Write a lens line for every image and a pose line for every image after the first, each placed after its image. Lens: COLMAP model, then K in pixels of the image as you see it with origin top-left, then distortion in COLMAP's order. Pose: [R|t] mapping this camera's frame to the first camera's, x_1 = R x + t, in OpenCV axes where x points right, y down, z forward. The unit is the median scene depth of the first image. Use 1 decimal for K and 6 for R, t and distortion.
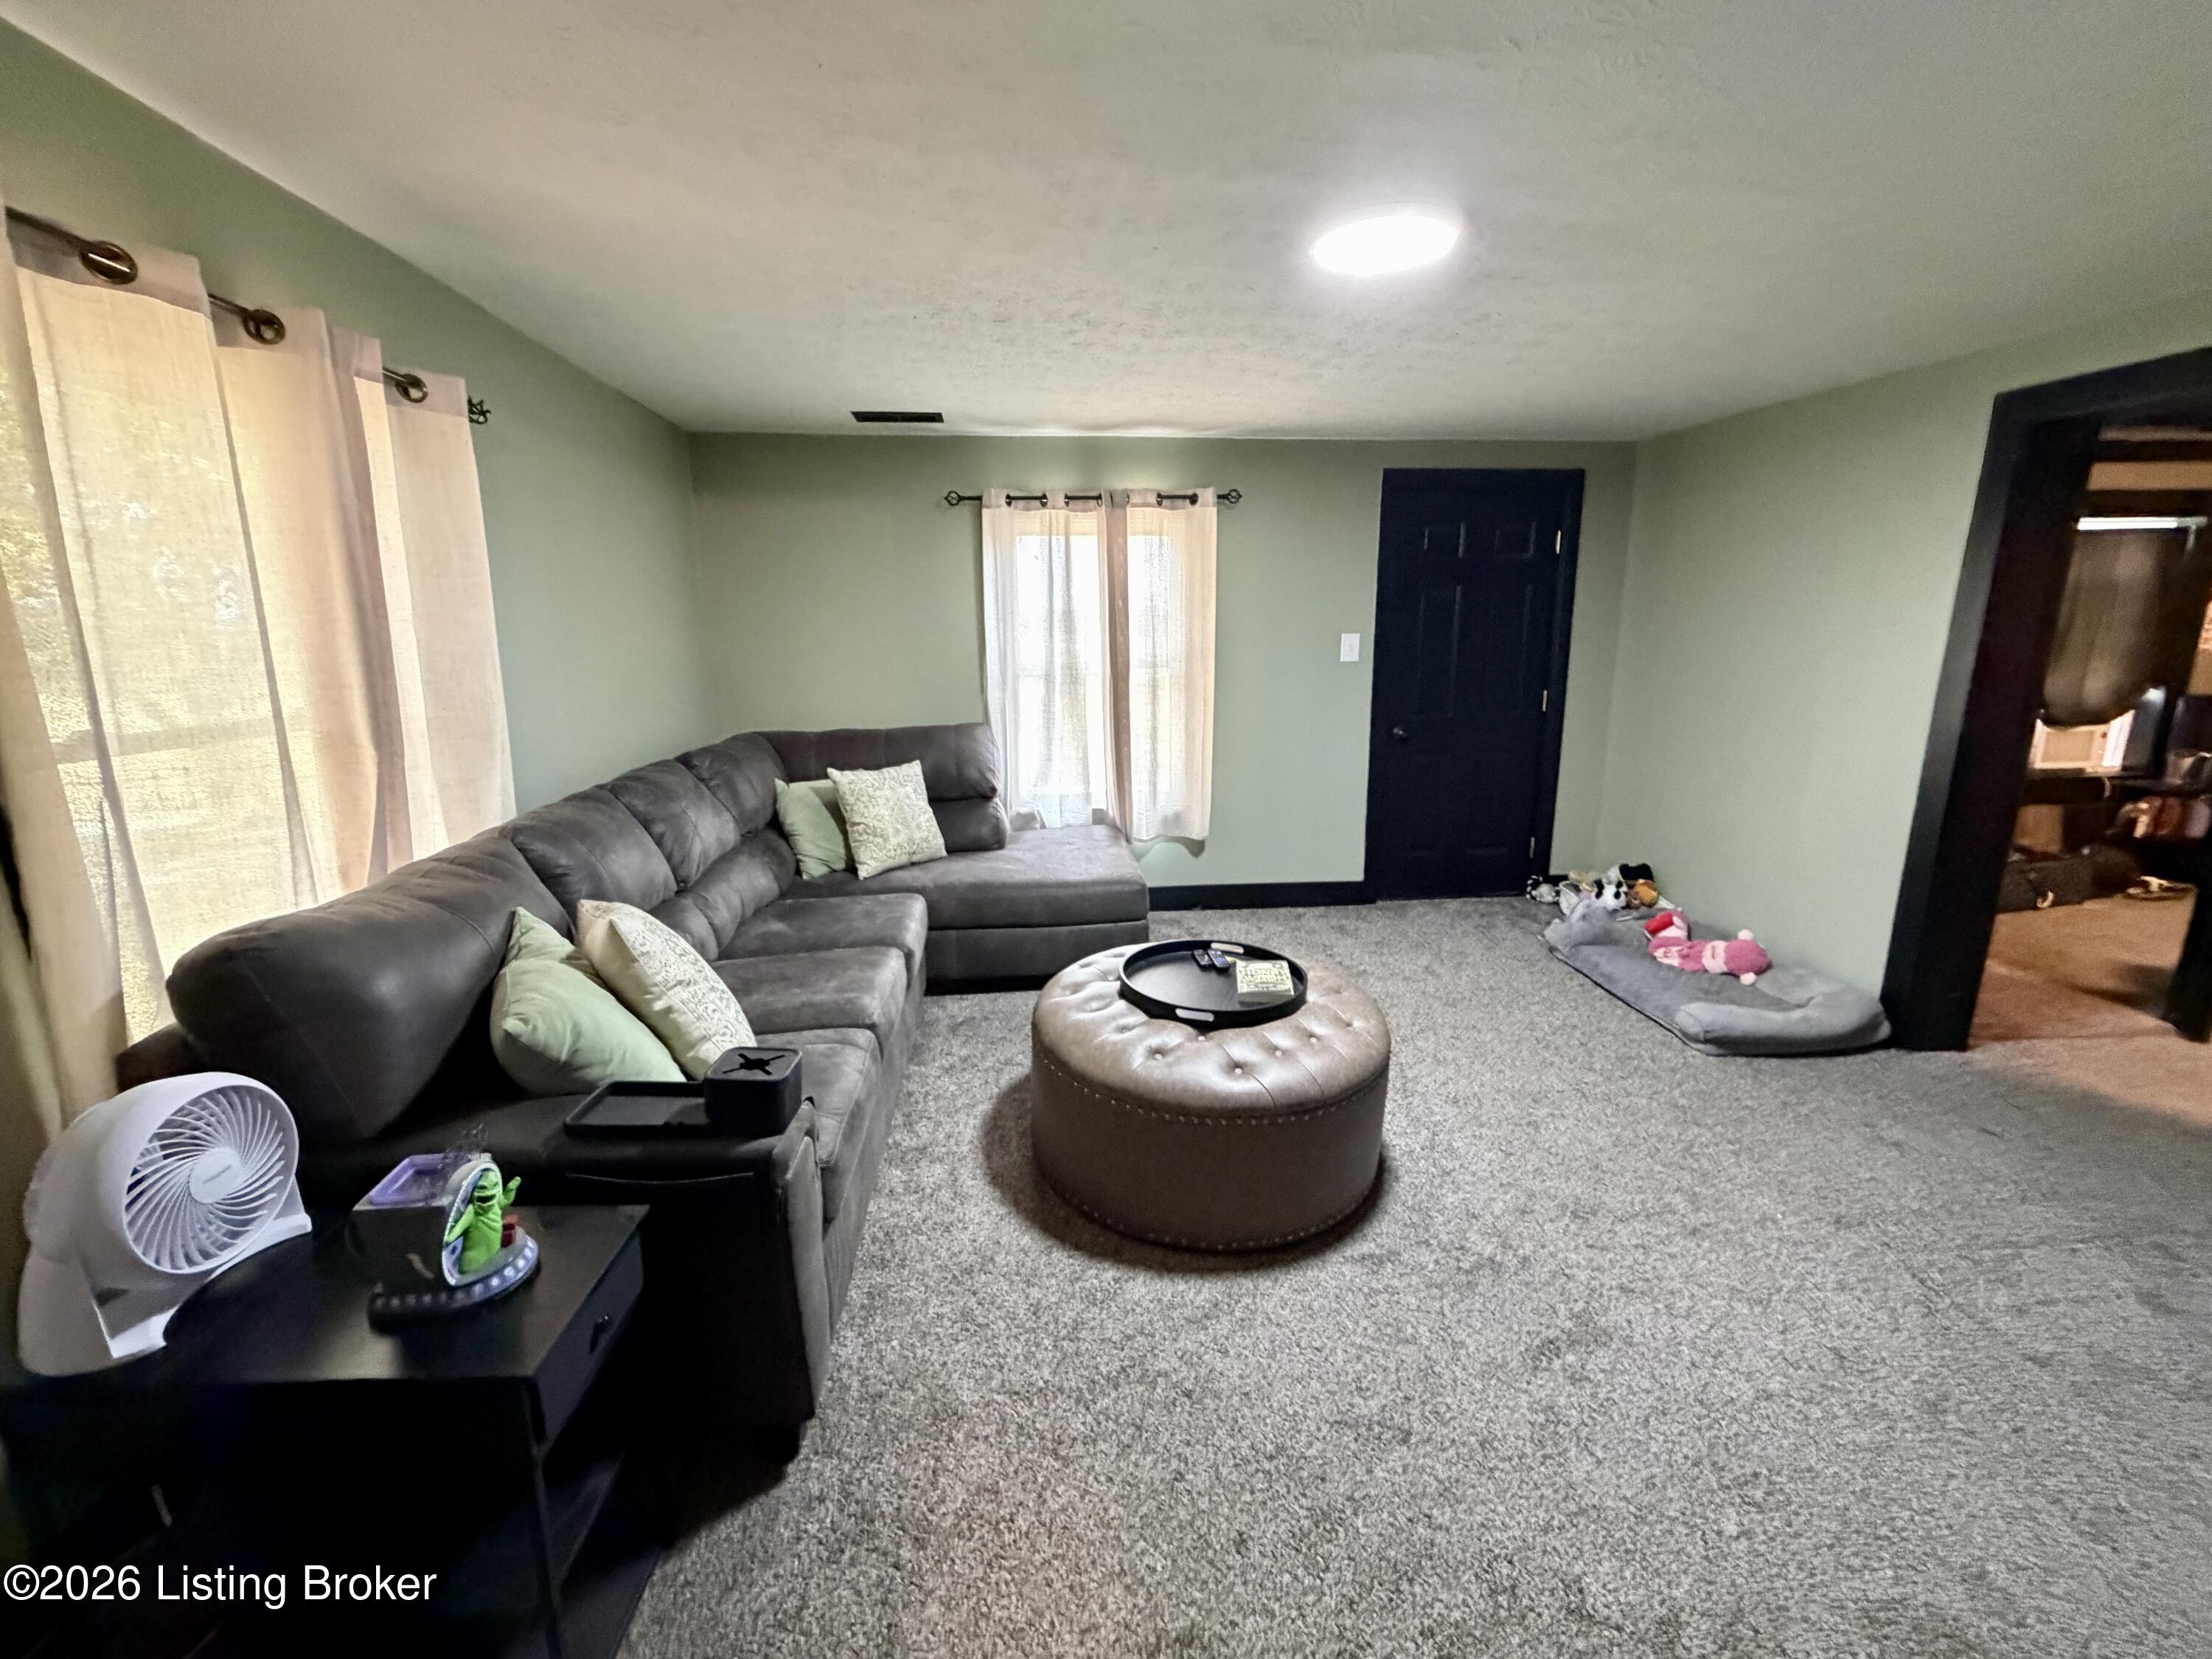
lens RADIAL K [[881.4, 0, 1106.8], [0, 881.4, 816.3], [0, 0, 1]] dist [0.000267, -0.000302]
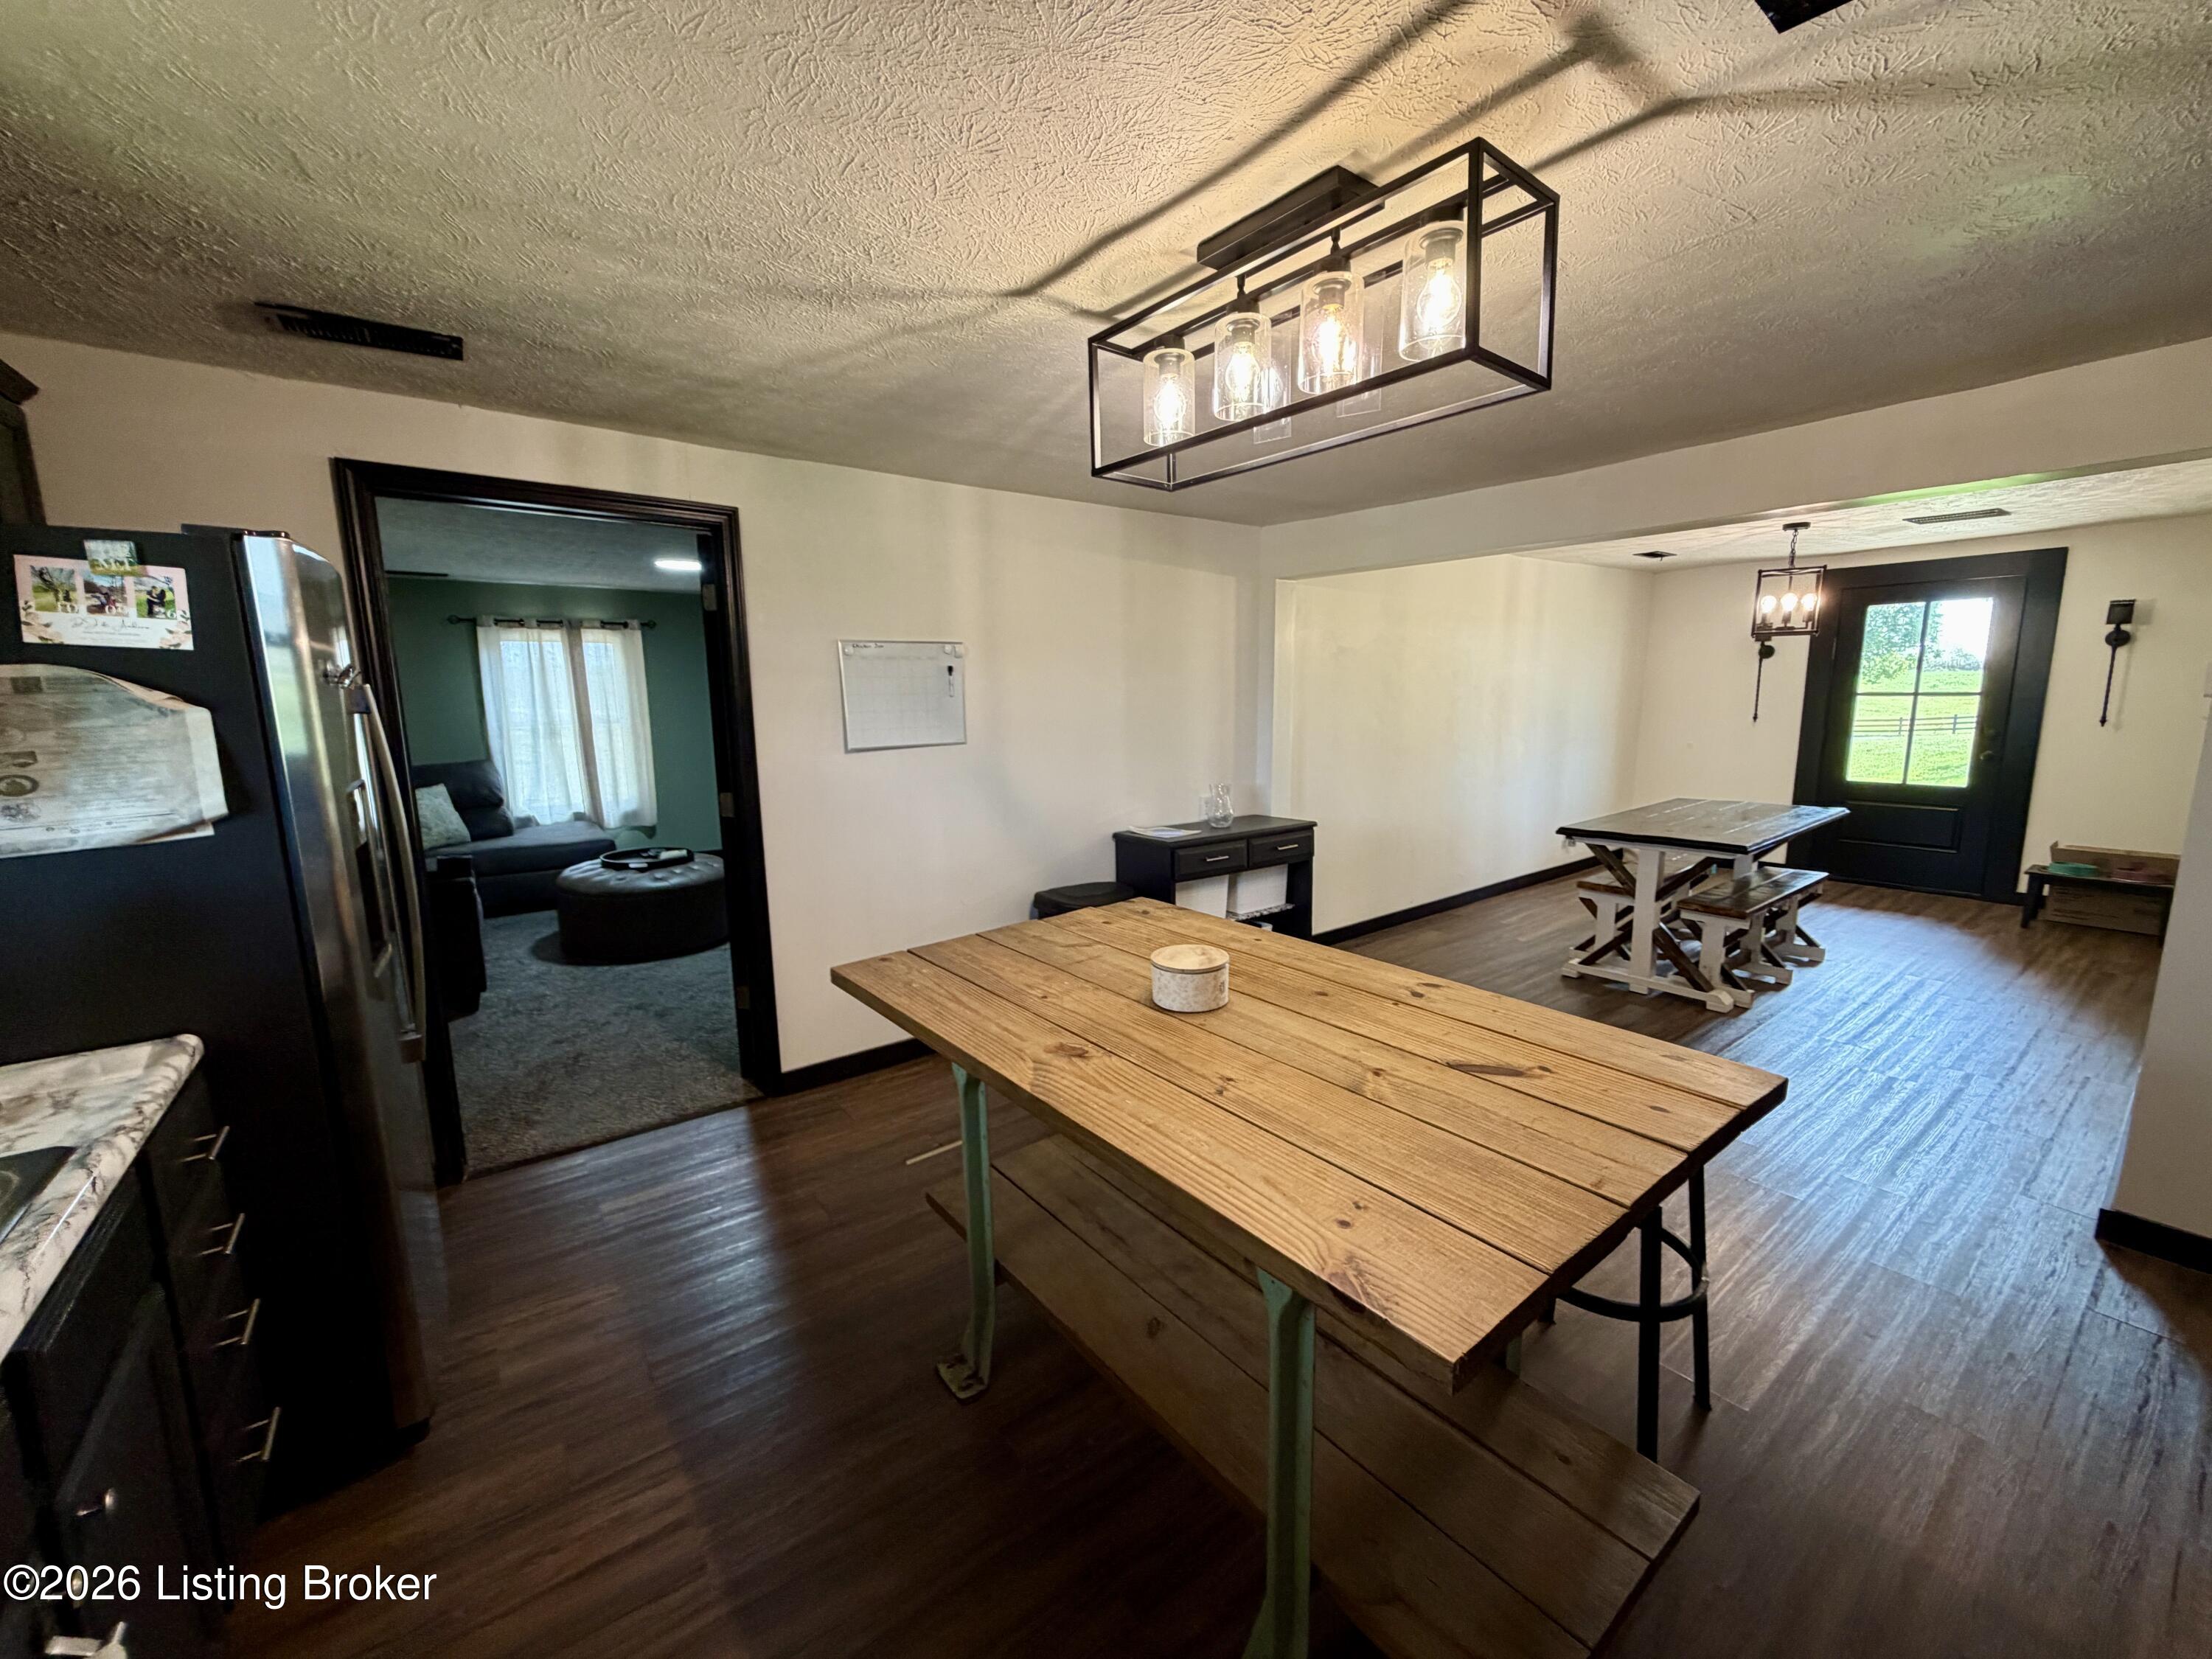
lens RADIAL K [[881.4, 0, 1103.3], [0, 881.4, 824.6], [0, 0, 1]] dist [0.000267, -0.000302]
pose [[0.851839, -0.079038, 0.517806, -0.029222], [0.109521, 0.993576, -0.028512, 0.178461], [-0.512226, 0.080998, 0.855023, -0.921346]]
